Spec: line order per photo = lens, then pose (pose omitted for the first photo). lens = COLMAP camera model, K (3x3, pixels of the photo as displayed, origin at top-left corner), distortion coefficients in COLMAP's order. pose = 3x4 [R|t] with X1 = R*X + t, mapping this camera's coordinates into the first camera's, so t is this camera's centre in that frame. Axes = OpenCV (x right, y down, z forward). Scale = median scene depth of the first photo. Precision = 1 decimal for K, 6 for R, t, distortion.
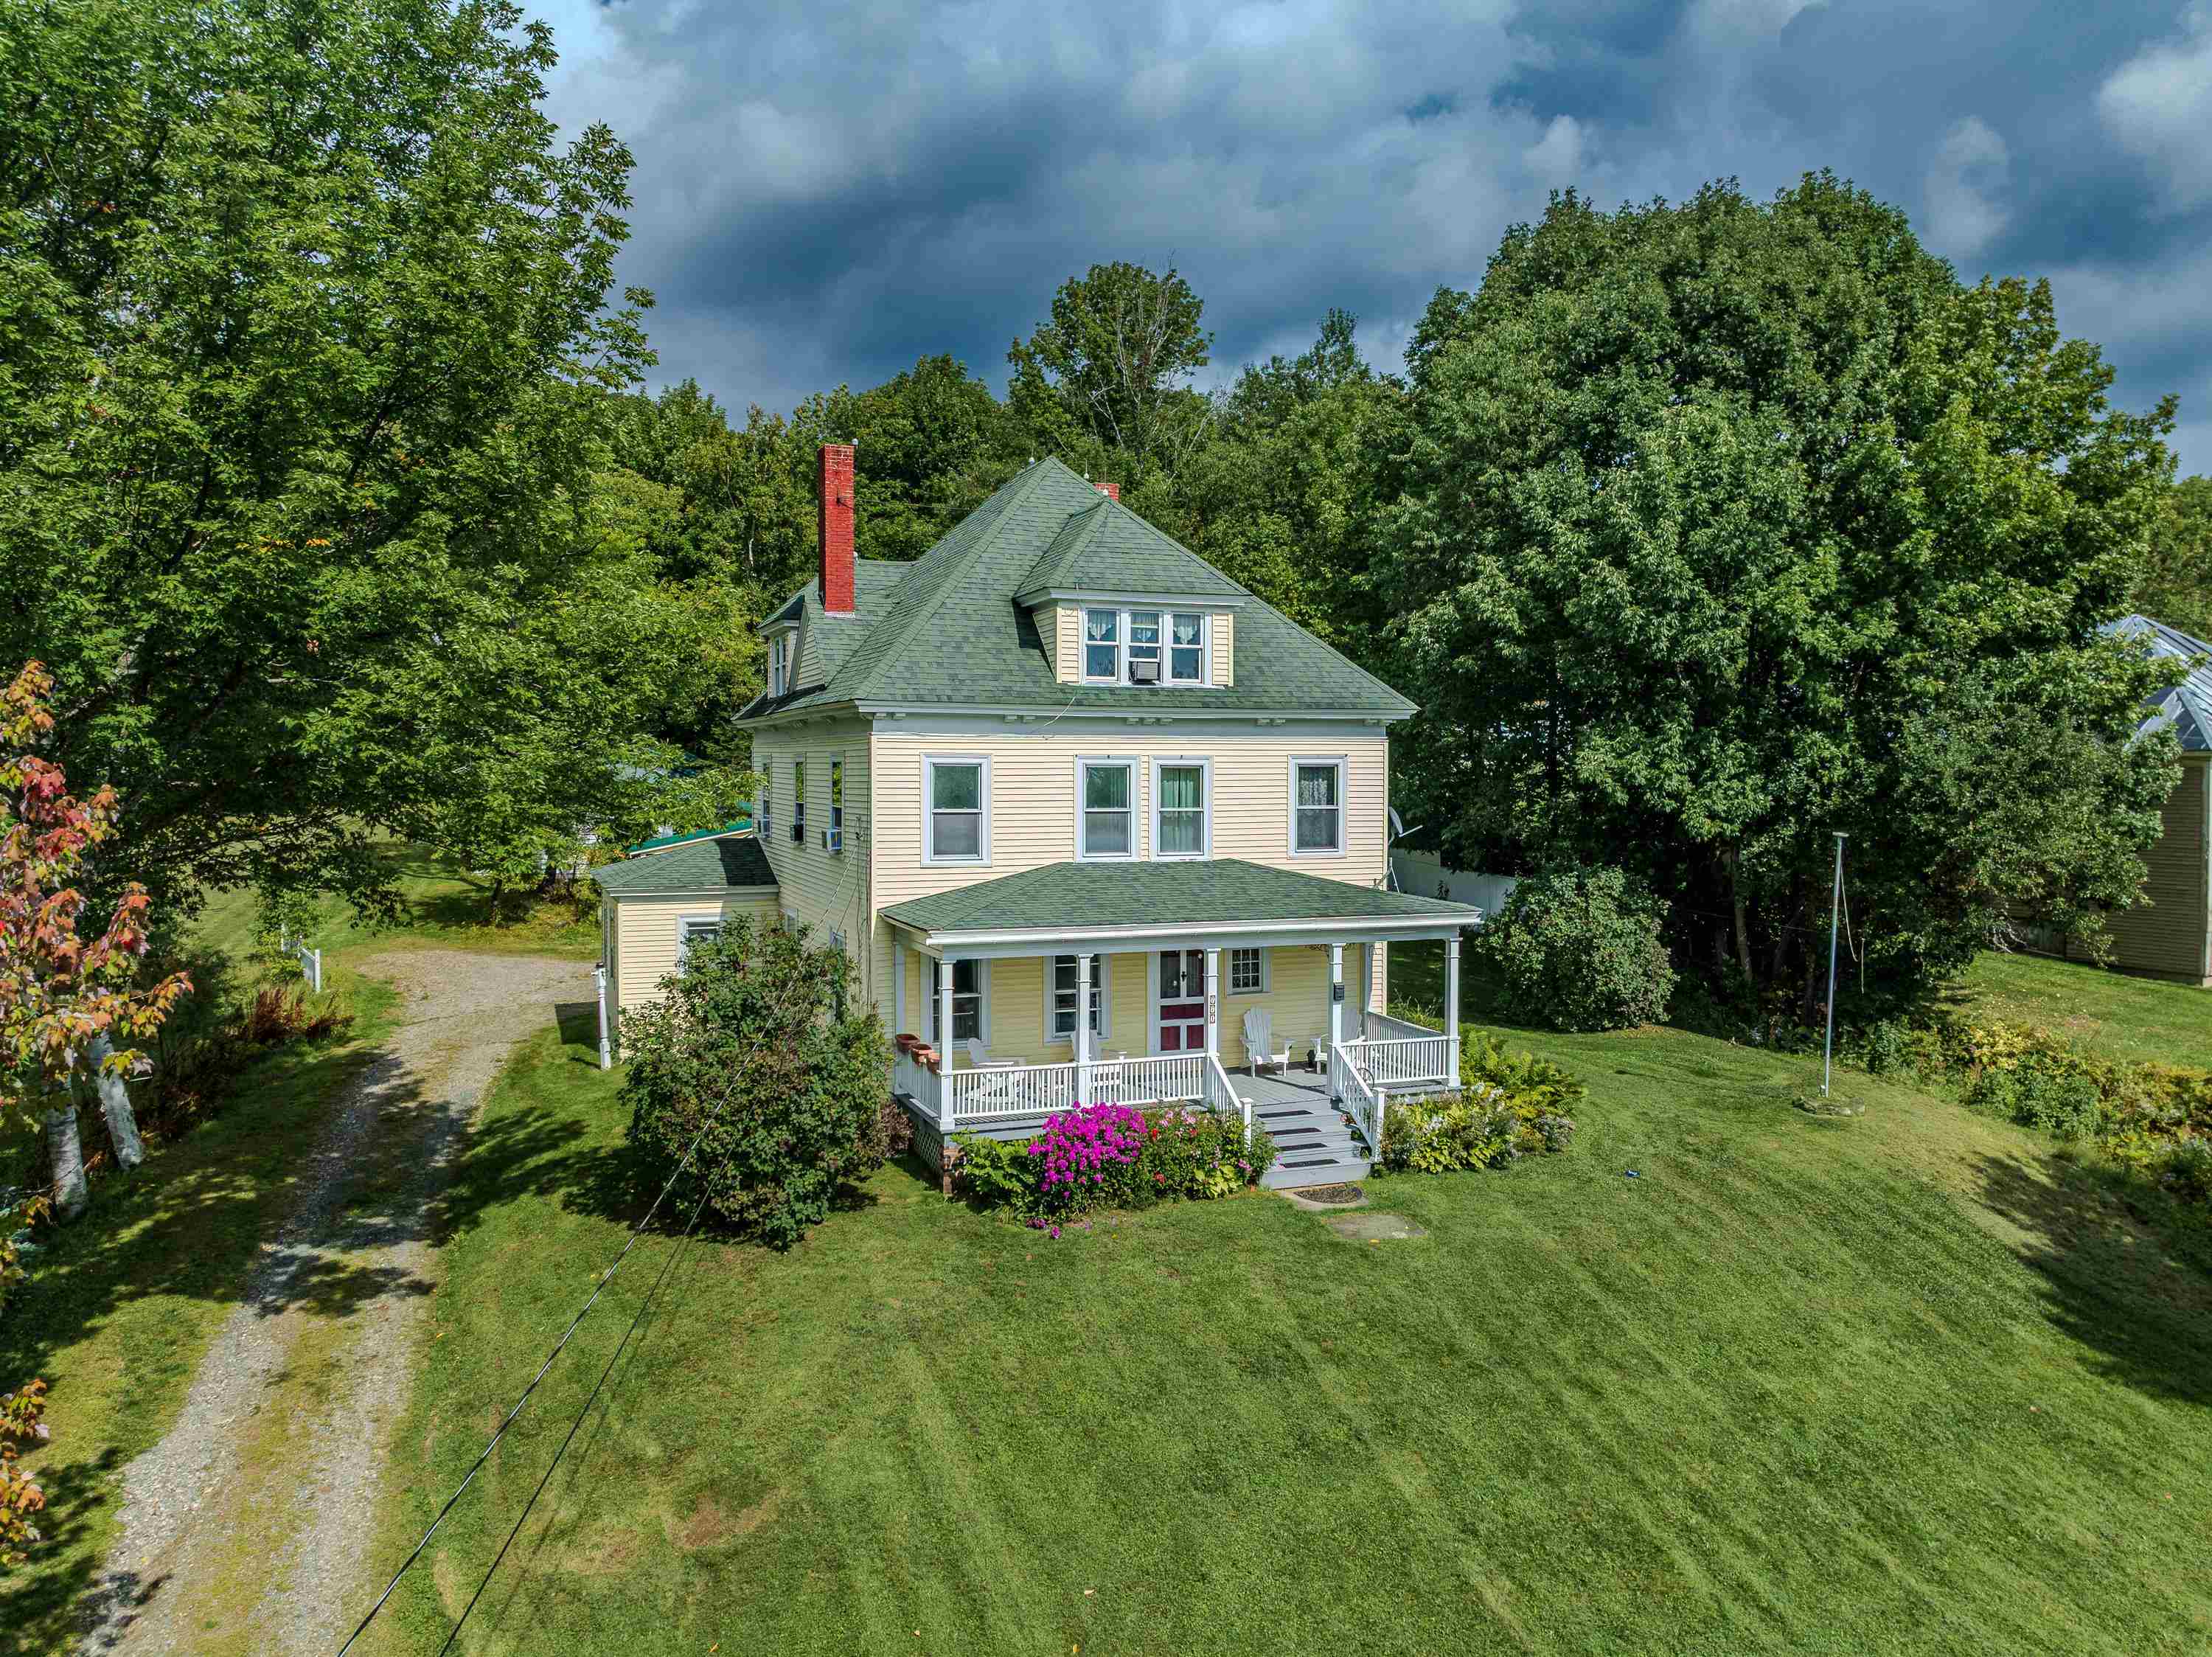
lens RADIAL K [[1523.1, 0, 1137.7], [0, 1523.1, 833.7], [0, 0, 1]] dist [0.001404, -0.001135]
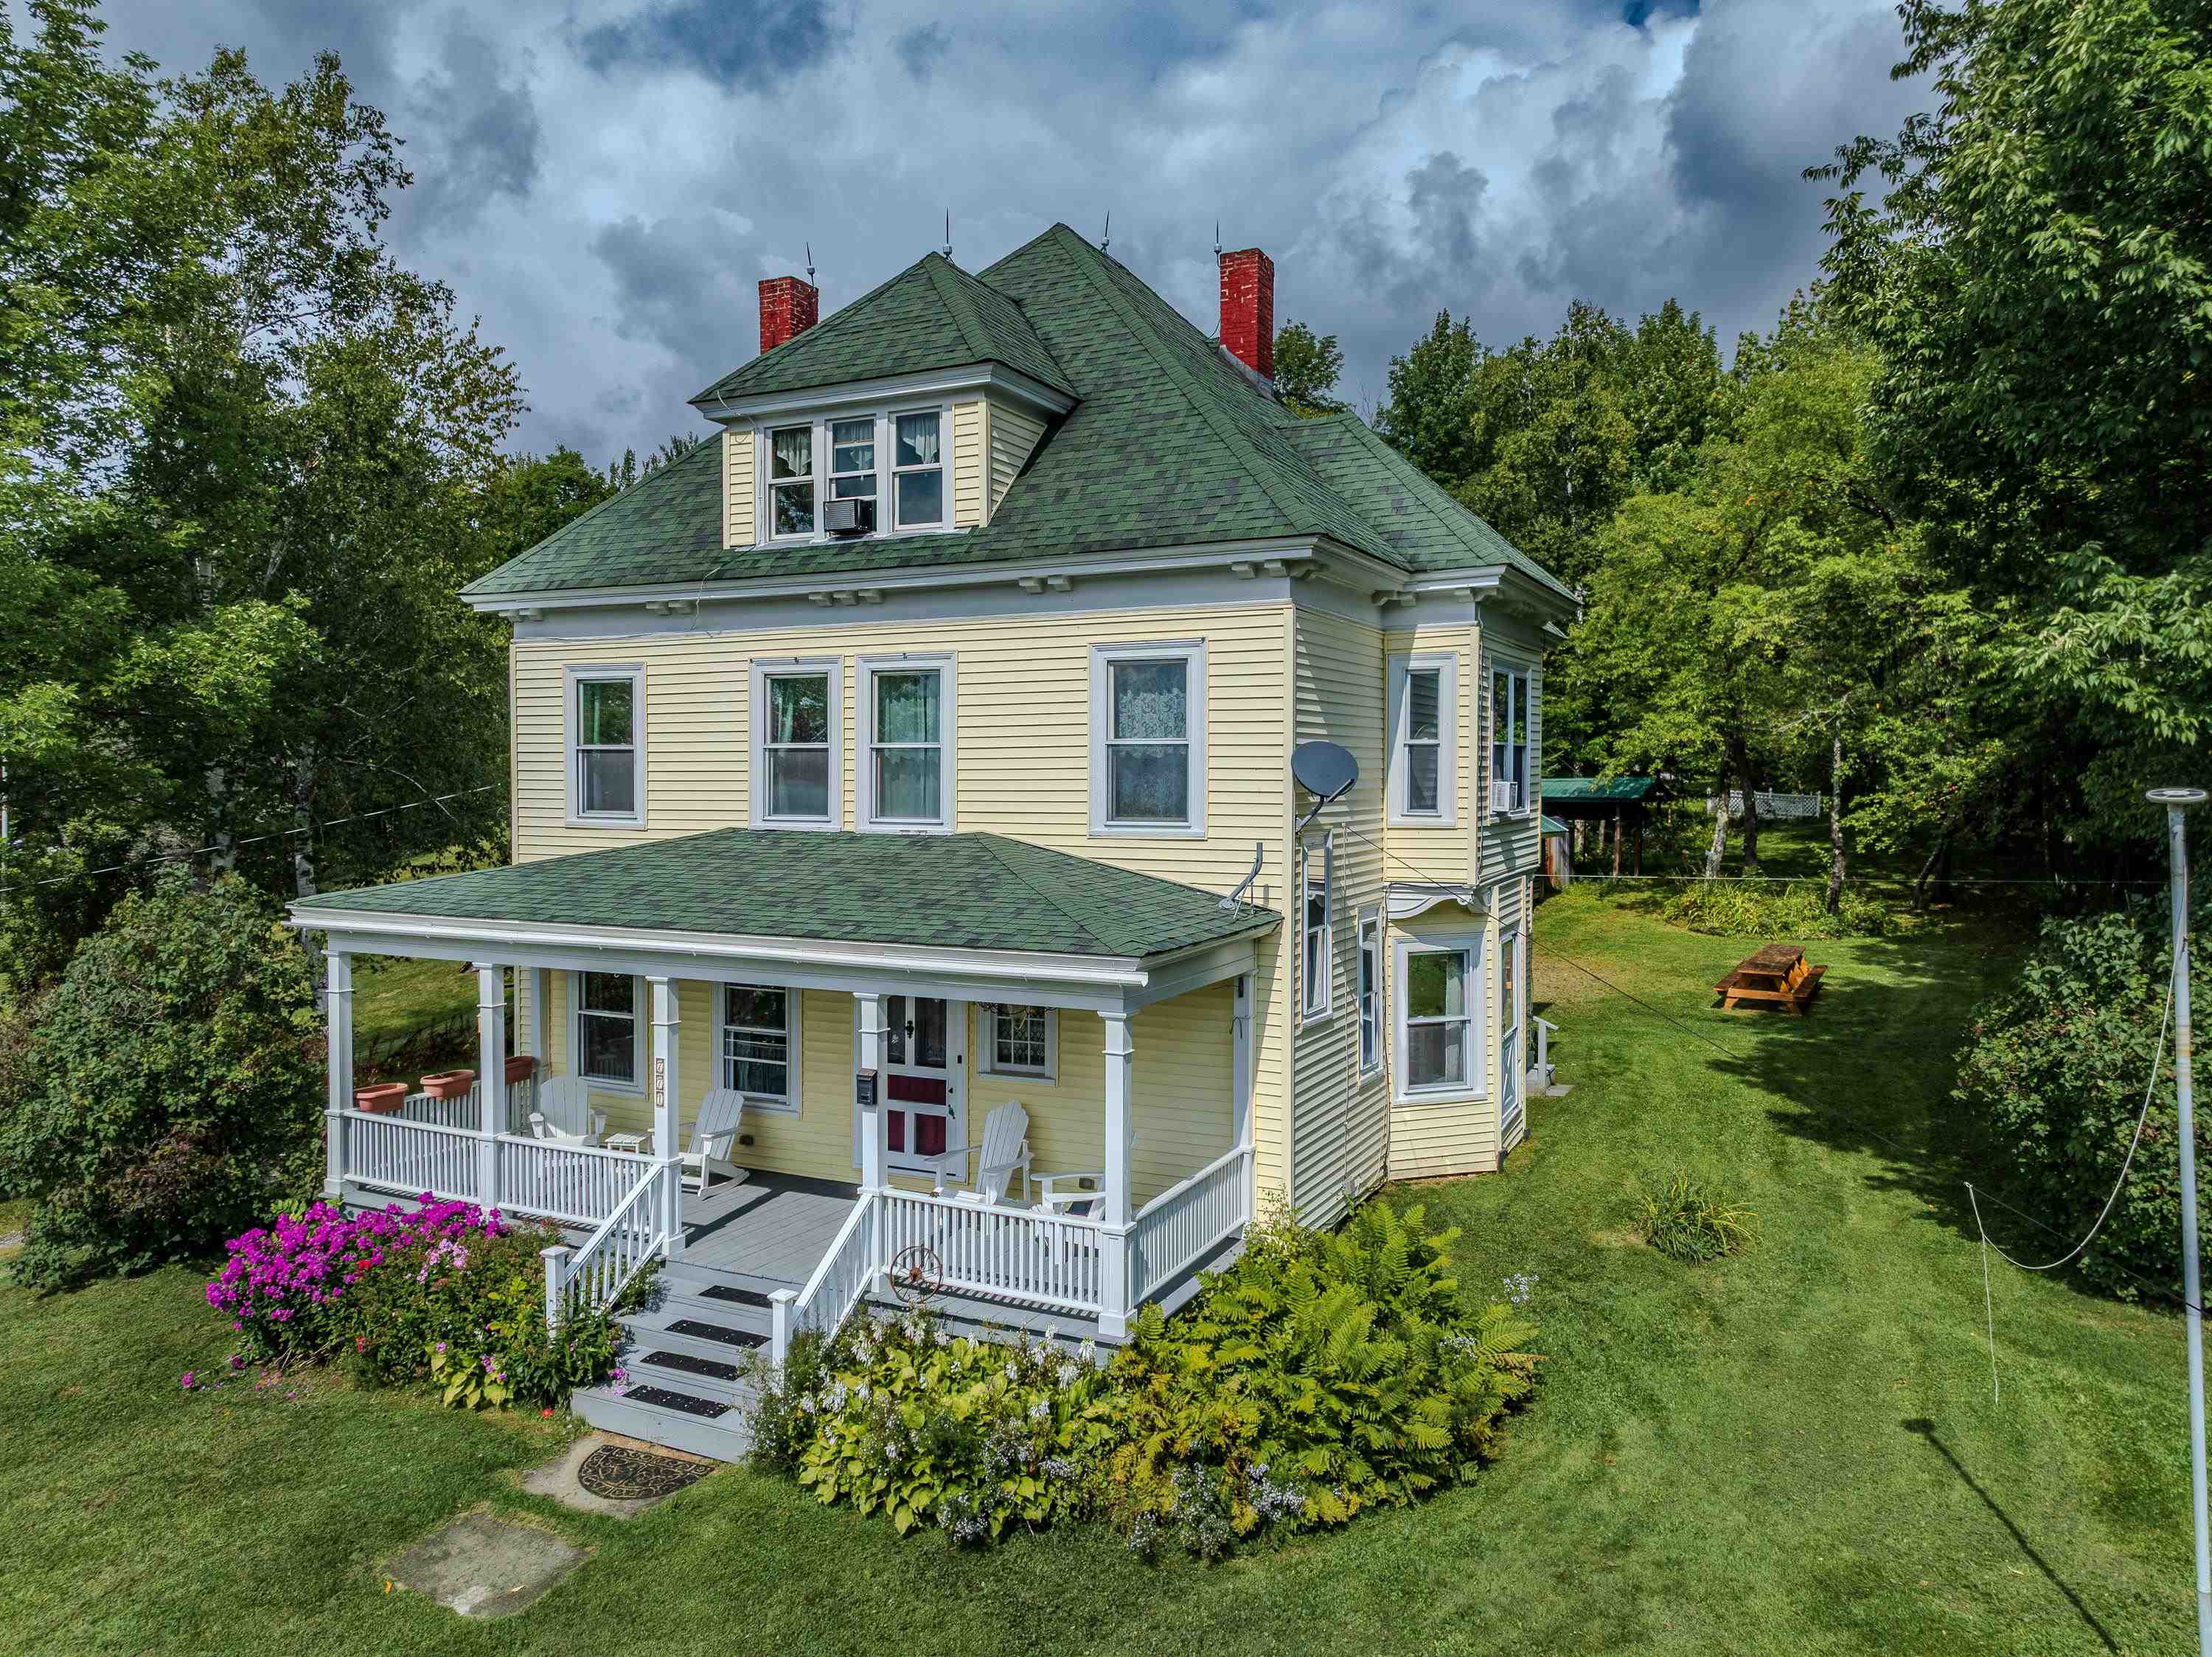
lens RADIAL K [[1595.2, 0, 1106.0], [0, 1595.2, 828.5], [0, 0, 1]] dist [0.003355, -0.000062]
pose [[0.648281, 0.024389, -0.761010, 0.557730], [-0.029457, 0.999542, 0.006940, 0.009753], [0.760831, 0.017918, 0.648703, 0.669905]]
